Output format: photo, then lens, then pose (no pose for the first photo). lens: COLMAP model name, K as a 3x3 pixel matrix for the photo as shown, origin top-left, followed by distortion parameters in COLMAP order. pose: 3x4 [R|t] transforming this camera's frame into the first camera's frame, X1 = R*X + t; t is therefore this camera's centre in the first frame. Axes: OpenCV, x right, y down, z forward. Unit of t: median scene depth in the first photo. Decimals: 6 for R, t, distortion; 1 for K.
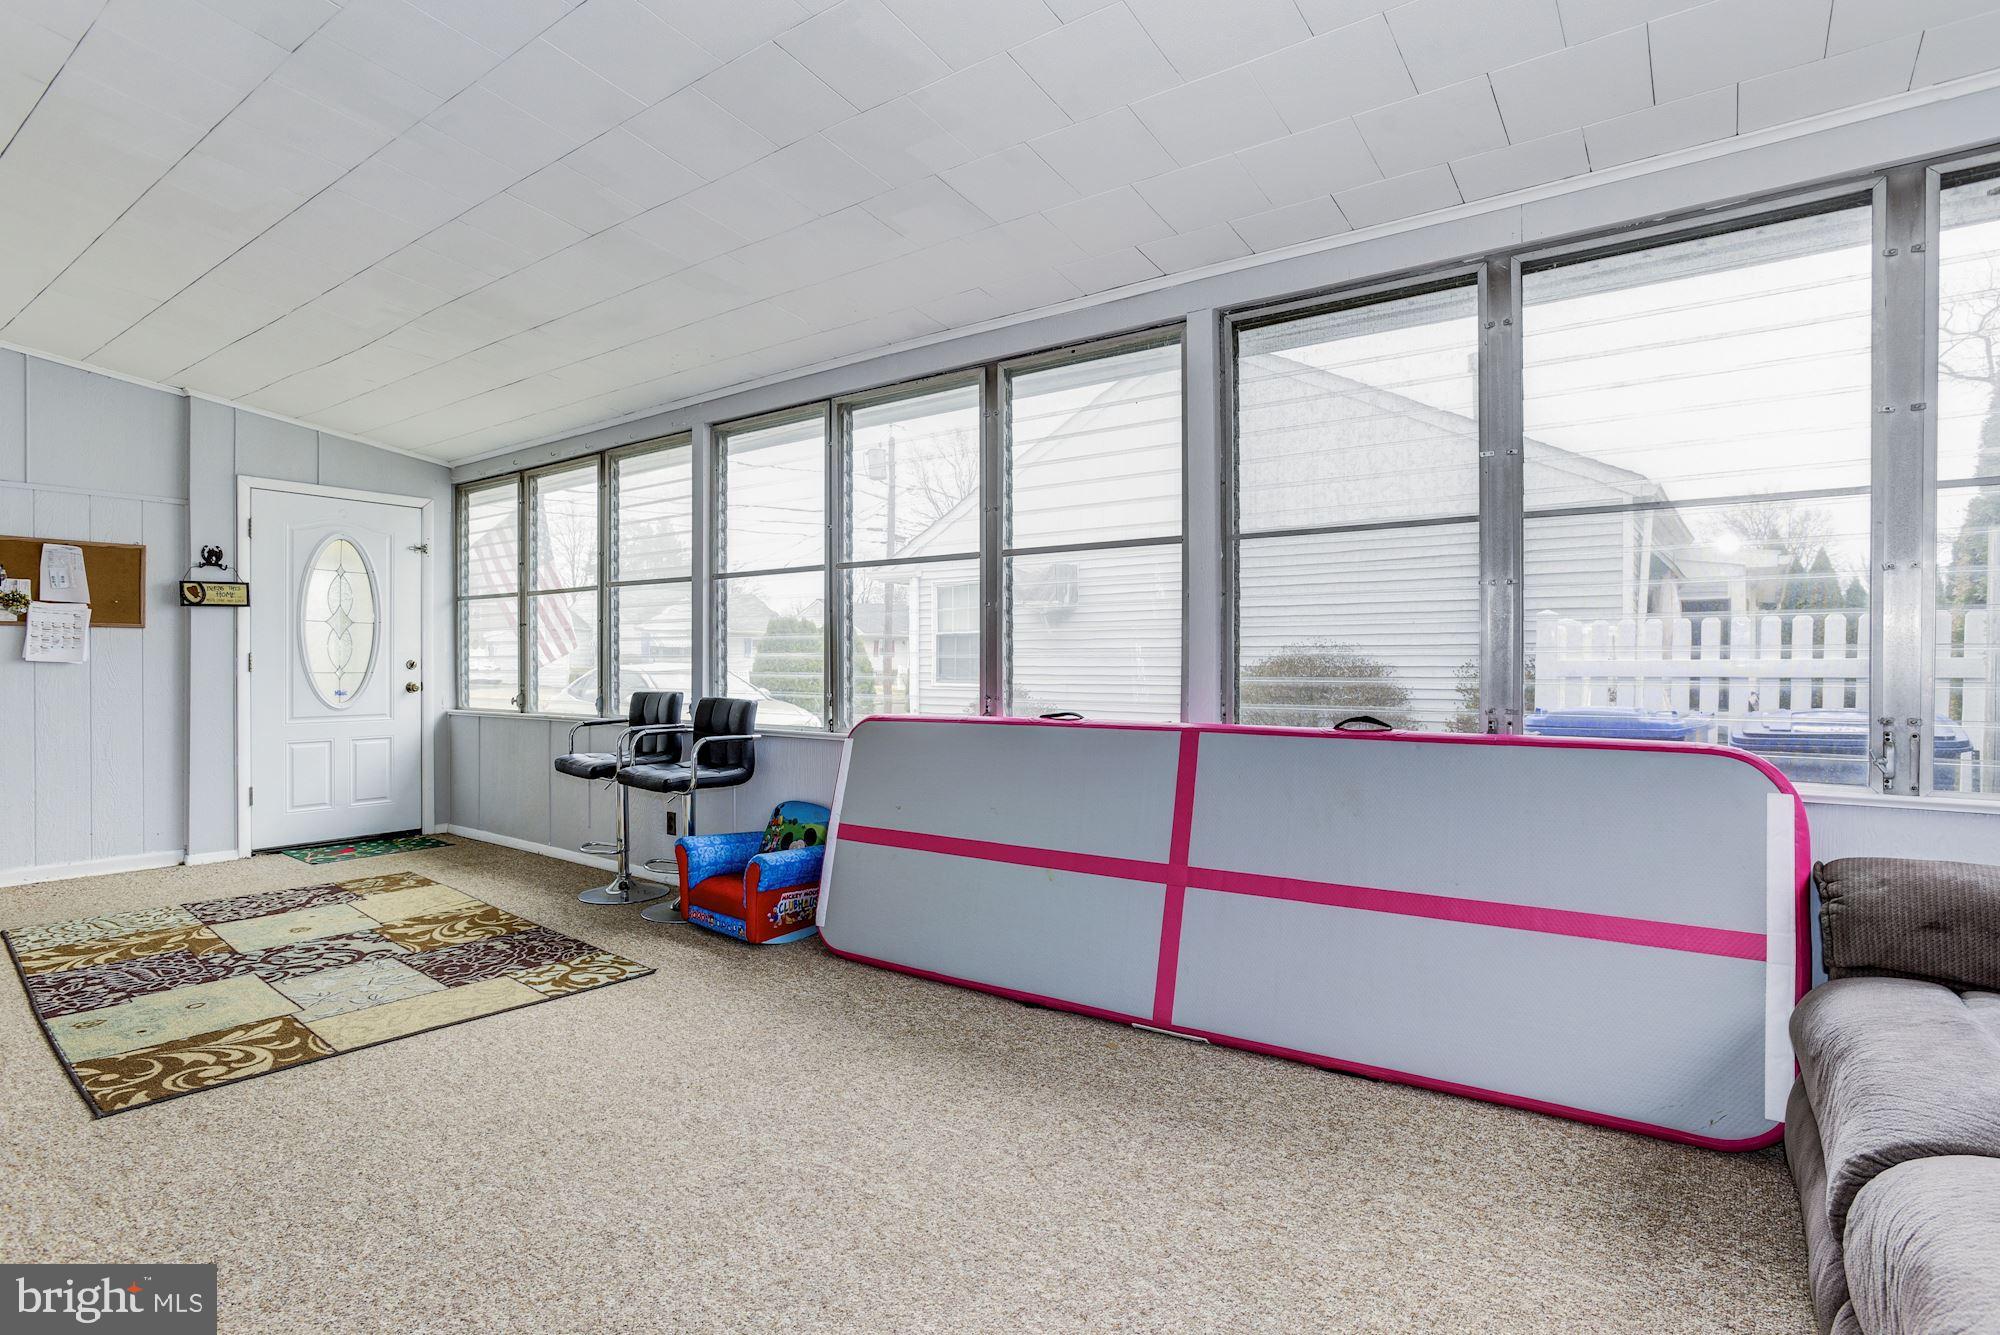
lens RADIAL K [[971.5, 0, 999.6], [0, 971.5, 667.5], [0, 0, 1]] dist [-0.042995, 0.020823]
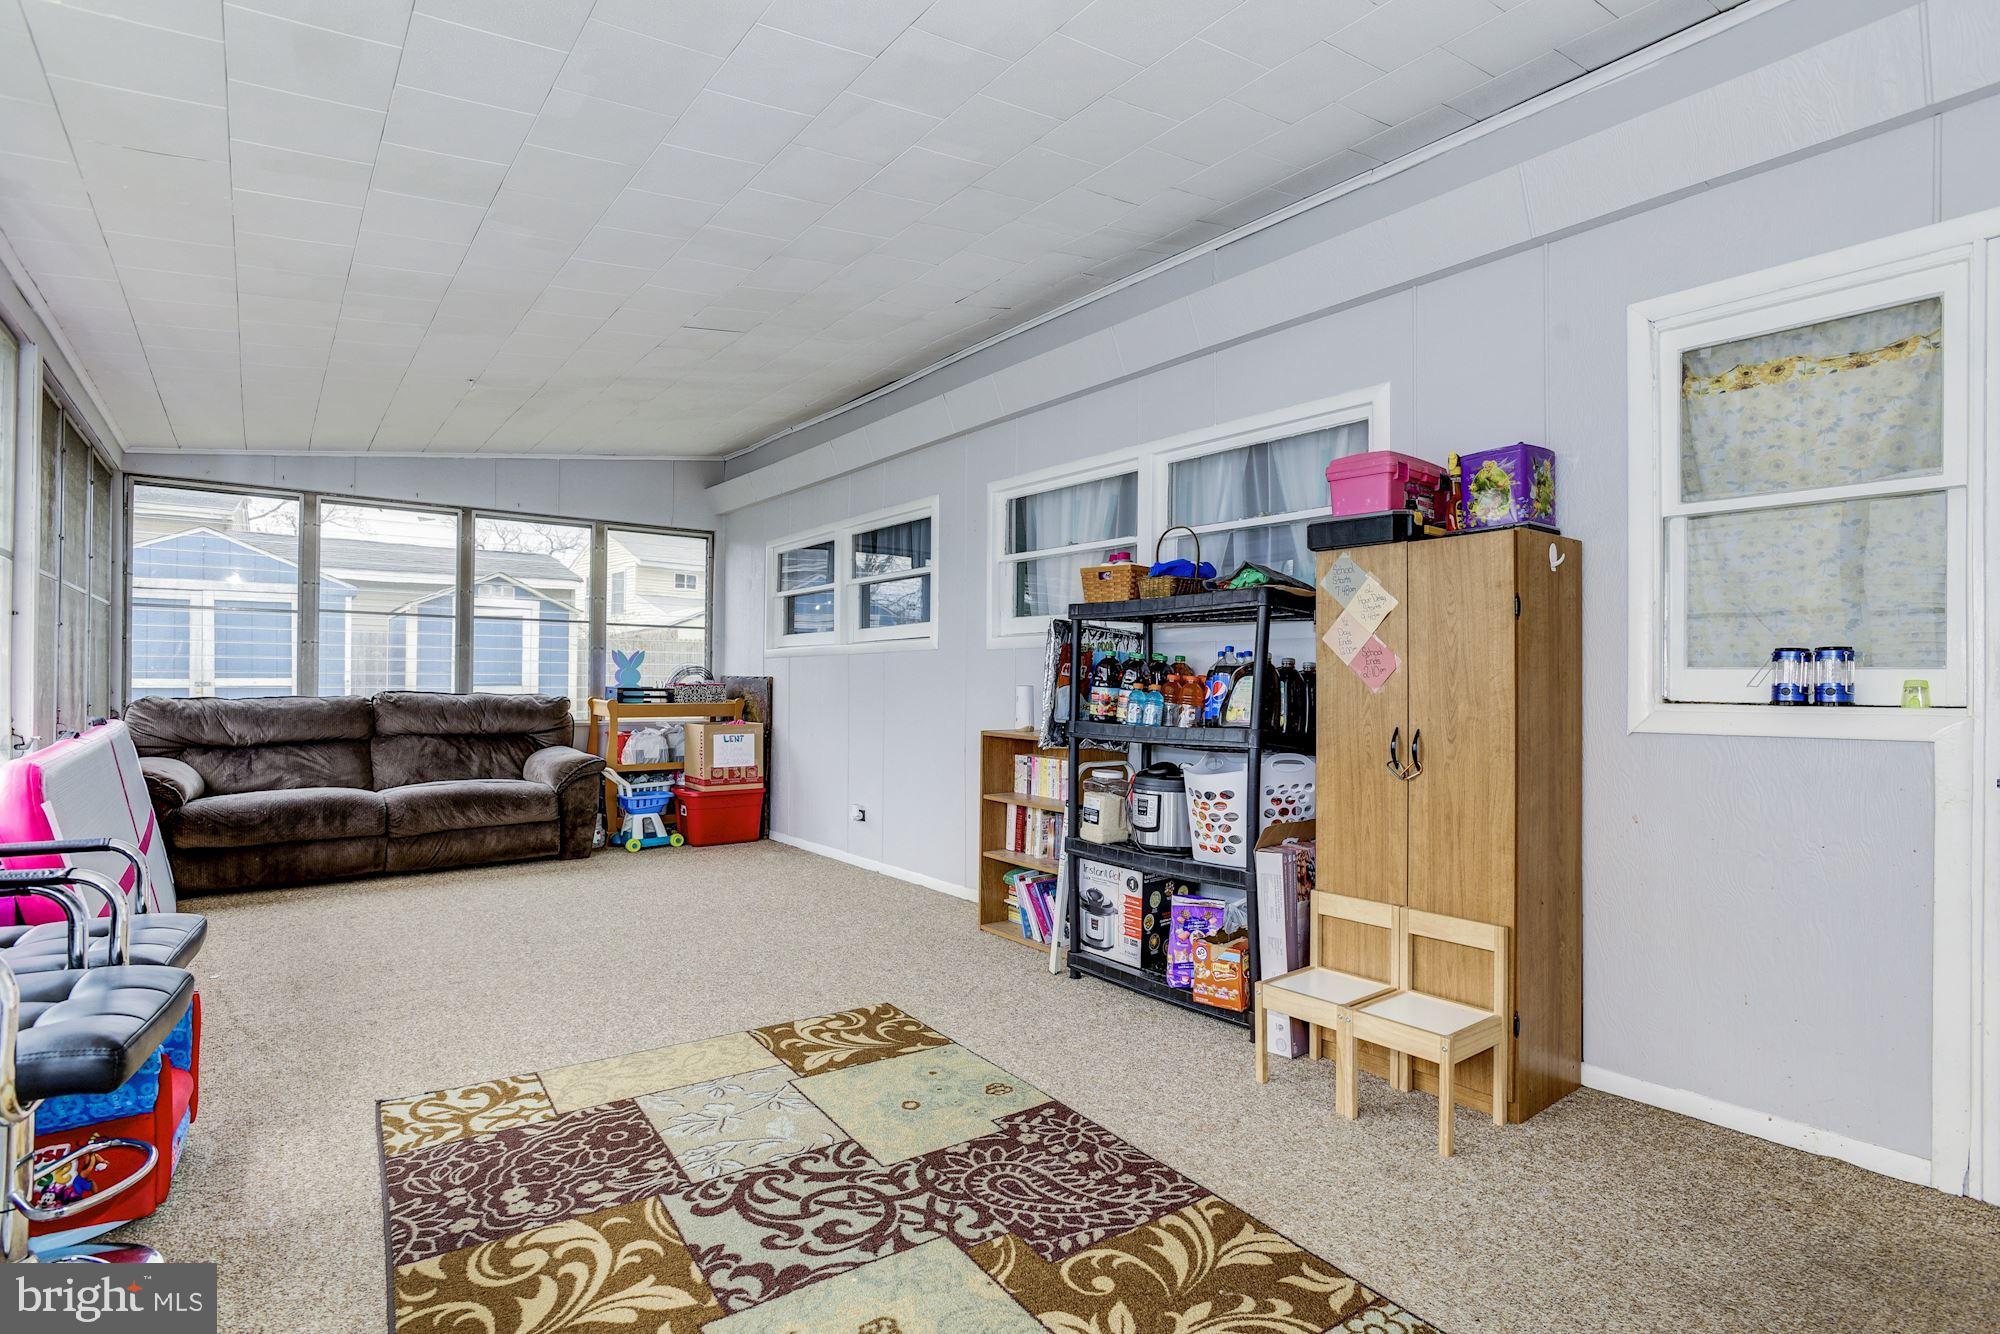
lens RADIAL K [[971.5, 0, 998.7], [0, 971.5, 670.5], [0, 0, 1]] dist [-0.042995, 0.020823]
pose [[-0.957689, -0.002854, 0.287792, -1.066869], [-0.004492, 0.999977, -0.005033, -0.012958], [-0.287771, -0.006113, -0.957680, 1.637968]]
